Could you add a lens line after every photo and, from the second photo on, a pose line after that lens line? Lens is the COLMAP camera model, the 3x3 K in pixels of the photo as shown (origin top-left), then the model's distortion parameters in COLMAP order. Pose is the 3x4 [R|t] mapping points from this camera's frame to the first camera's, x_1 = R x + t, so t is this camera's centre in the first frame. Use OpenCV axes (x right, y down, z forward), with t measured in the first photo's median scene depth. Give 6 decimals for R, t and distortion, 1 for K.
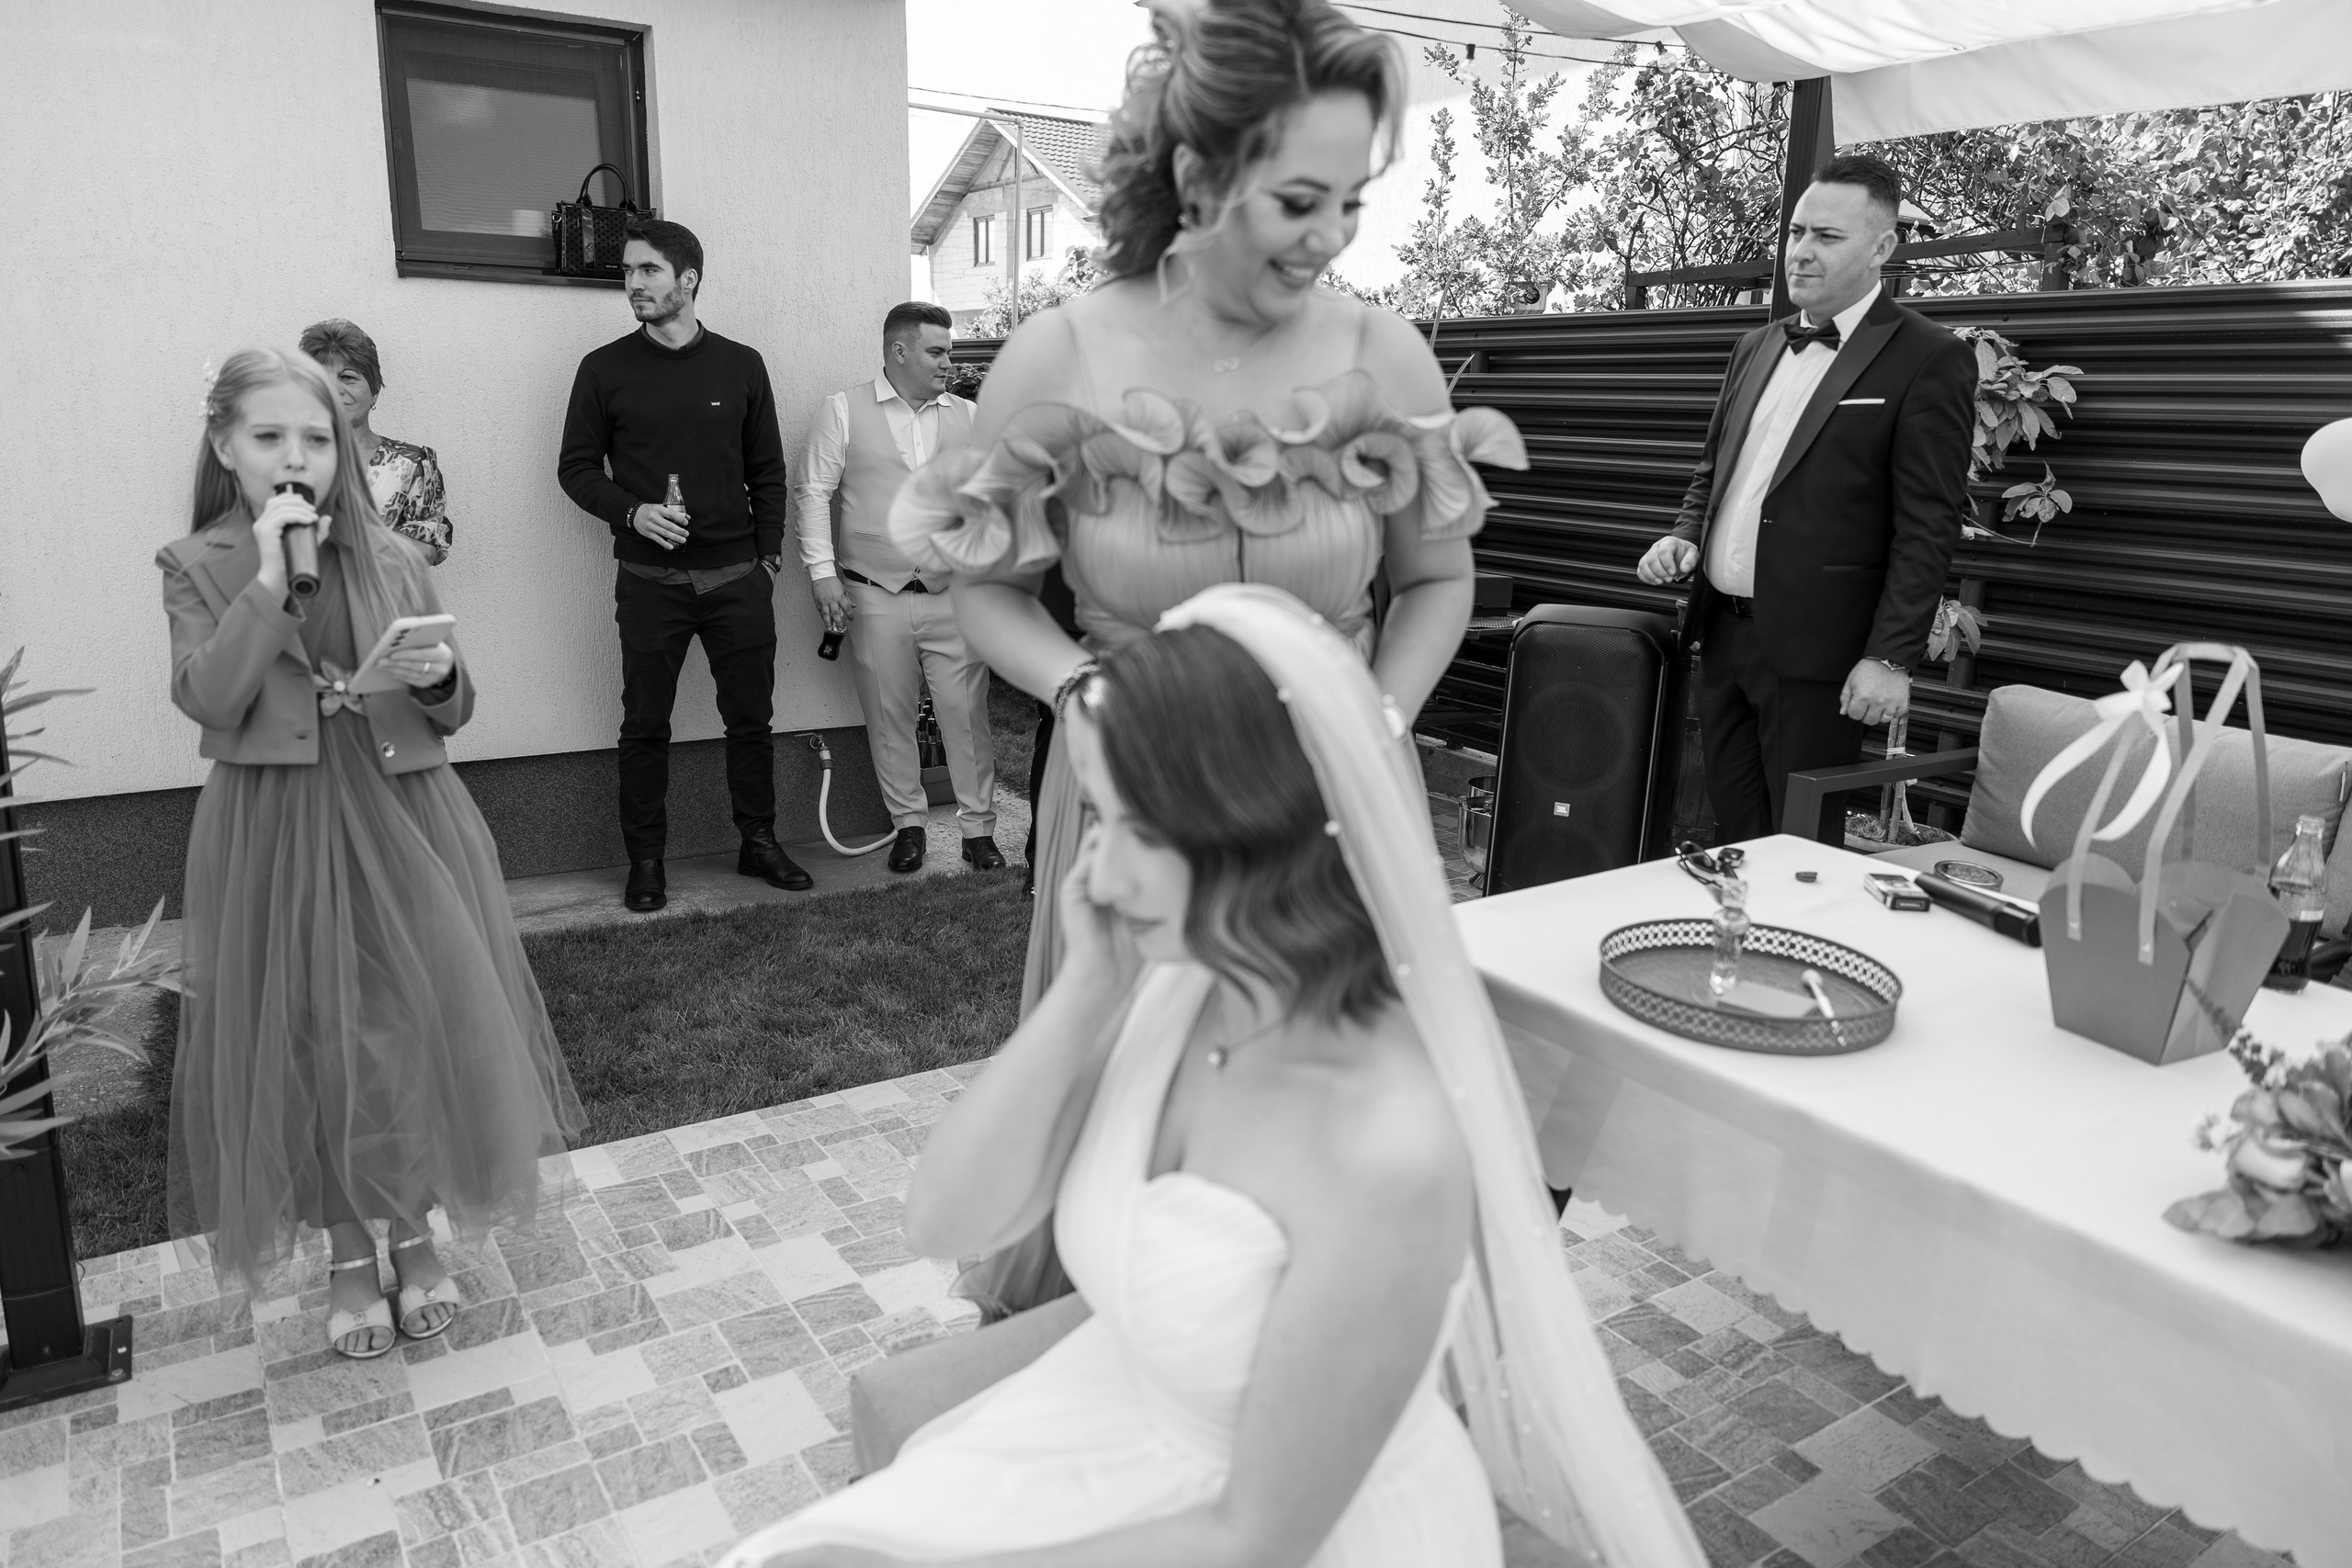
lens RADIAL K [[1579.7, 0, 1176.0], [0, 1579.7, 784.0], [0, 0, 1]] dist [-0.005607, -0.003157]
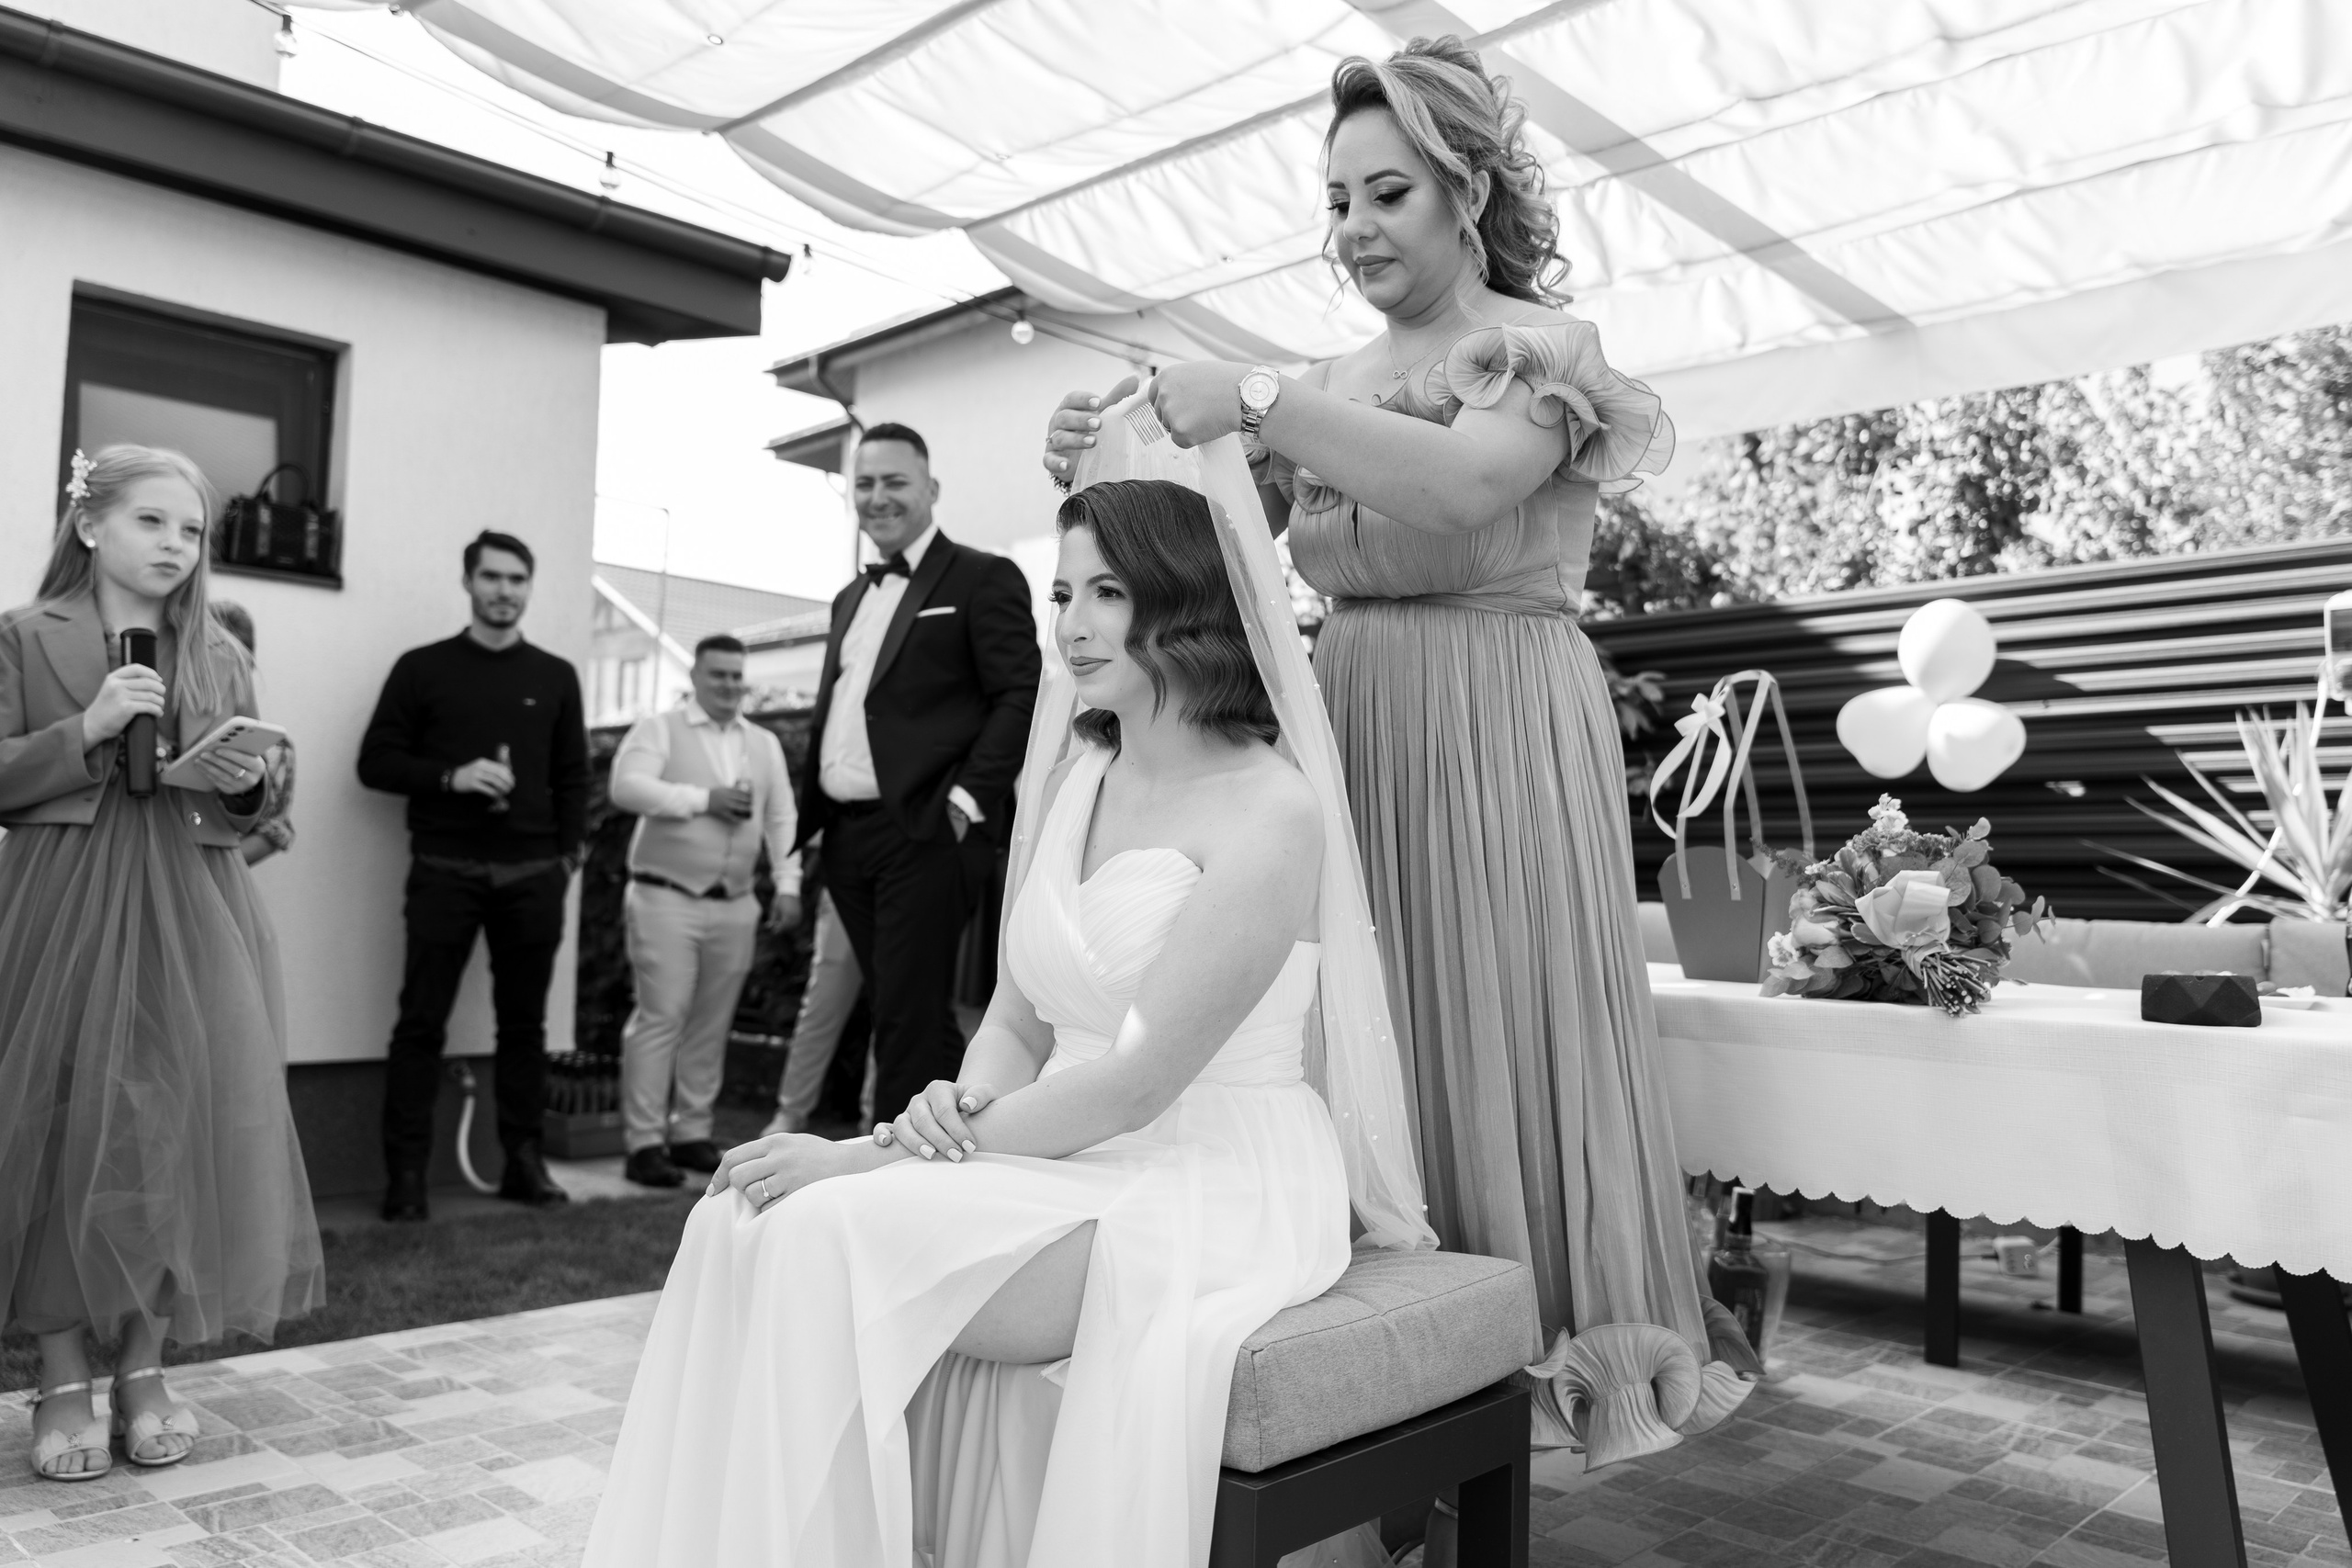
lens RADIAL K [[1838.8, 0, 1176.0], [0, 1838.8, 784.0], [0, 0, 1]] dist [-0.005153, -0.005351]
pose [[0.973307, 0.020351, 0.228603, -0.140682], [0.051071, 0.951881, -0.302182, 0.325577], [-0.223752, 0.305791, 0.925433, -0.251152]]
